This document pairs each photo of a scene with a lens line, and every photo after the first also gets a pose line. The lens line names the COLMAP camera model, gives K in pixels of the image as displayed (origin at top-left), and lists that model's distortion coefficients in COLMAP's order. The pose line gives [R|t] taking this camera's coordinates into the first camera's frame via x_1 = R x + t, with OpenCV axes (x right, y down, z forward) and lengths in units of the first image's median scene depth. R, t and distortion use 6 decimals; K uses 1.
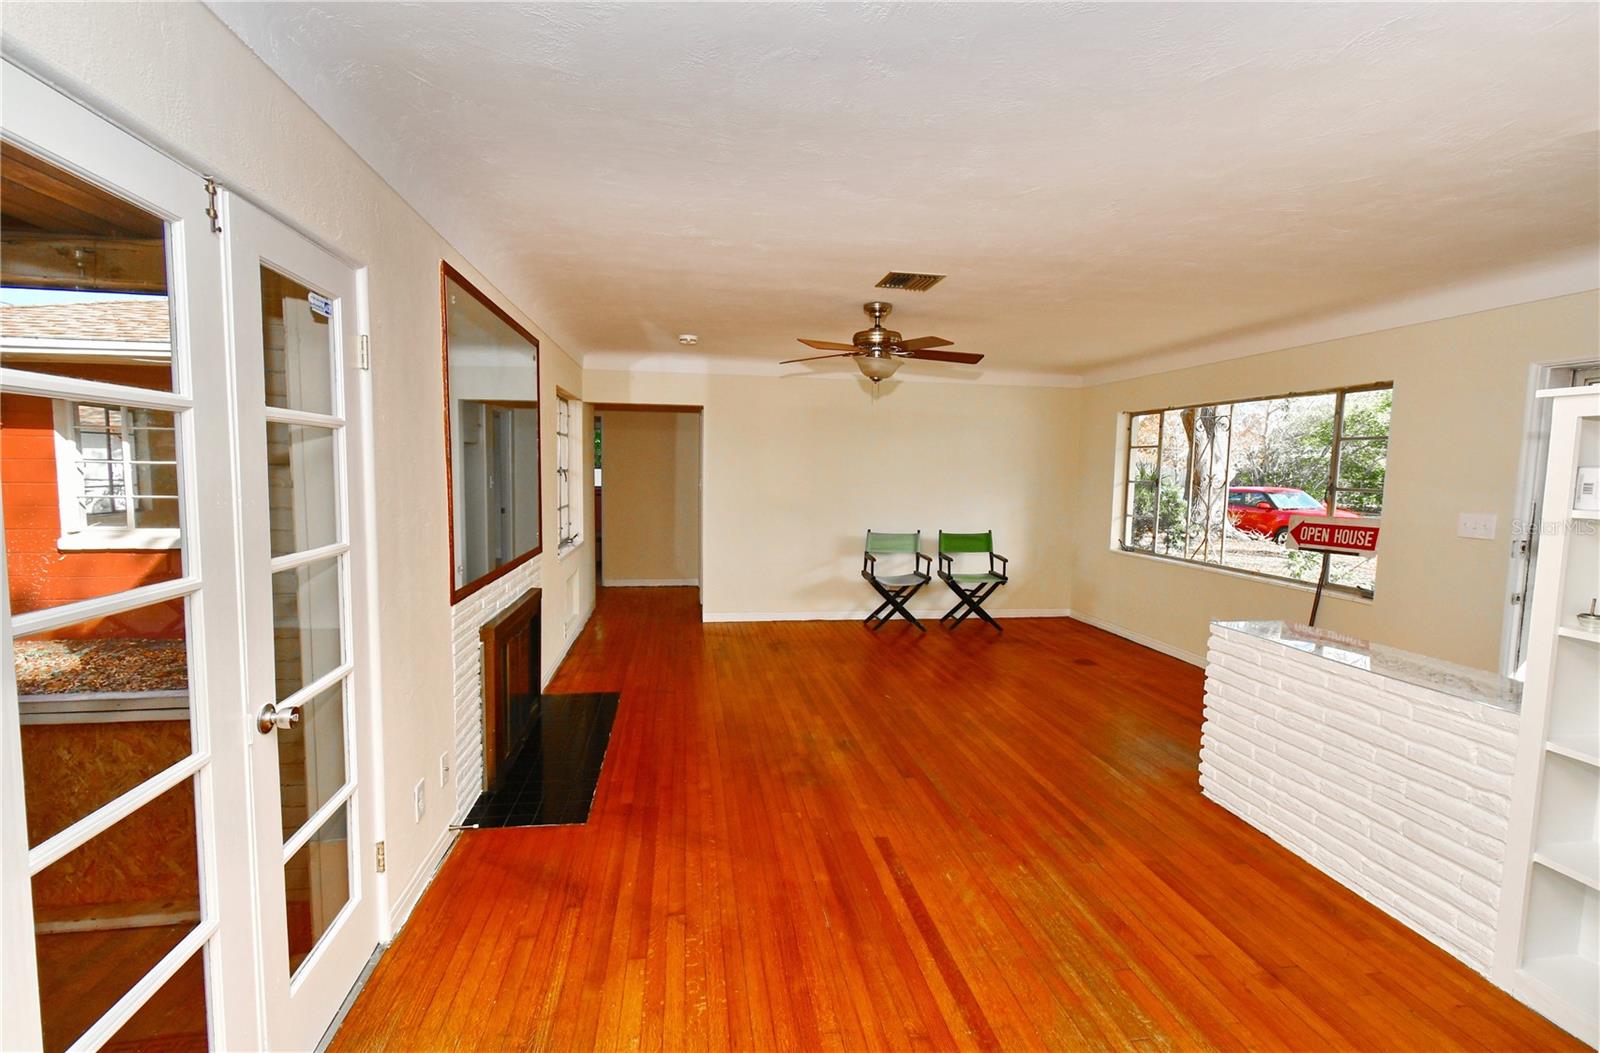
lens RADIAL K [[713.4, 0, 793.4], [0, 713.4, 522.3], [0, 0, 1]] dist [0.000623, 0.000004]
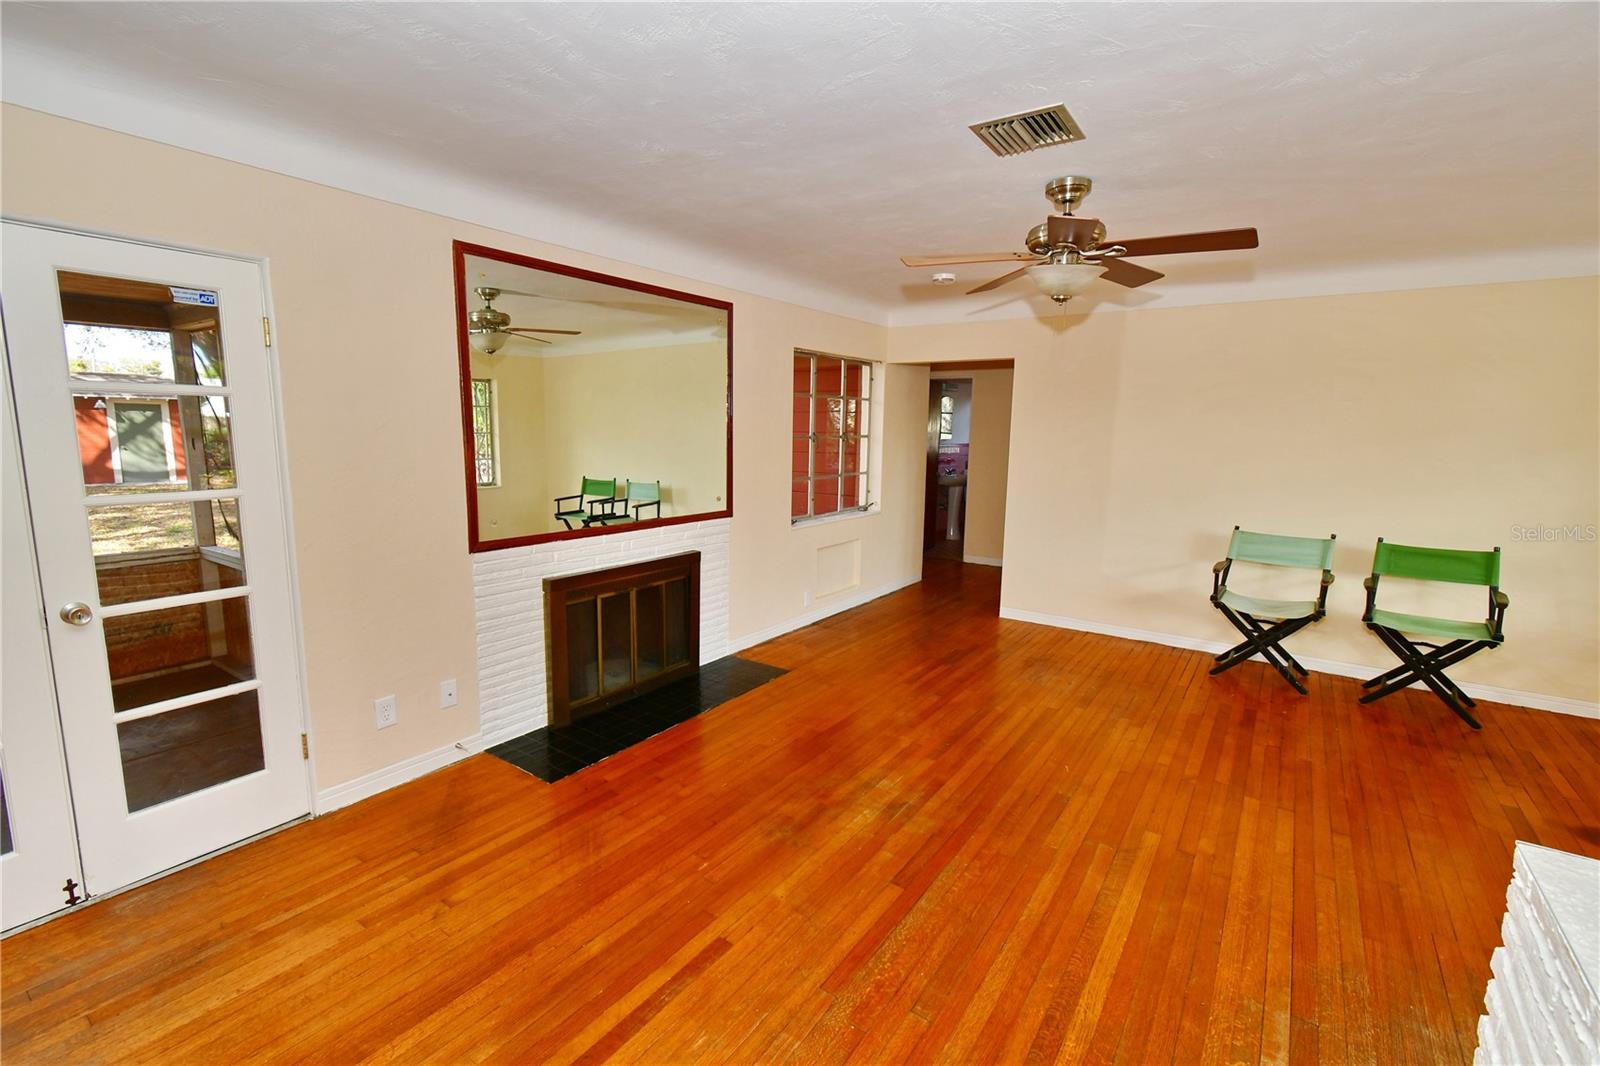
lens RADIAL K [[704.8, 0, 800.0], [0, 704.8, 533.0], [0, 0, 1]] dist [-0.000720, -0.000071]
pose [[0.718308, 0.098356, -0.688737, 0.441866], [-0.055468, 0.994901, 0.084228, -0.026515], [0.693510, -0.022298, 0.720102, 0.380099]]
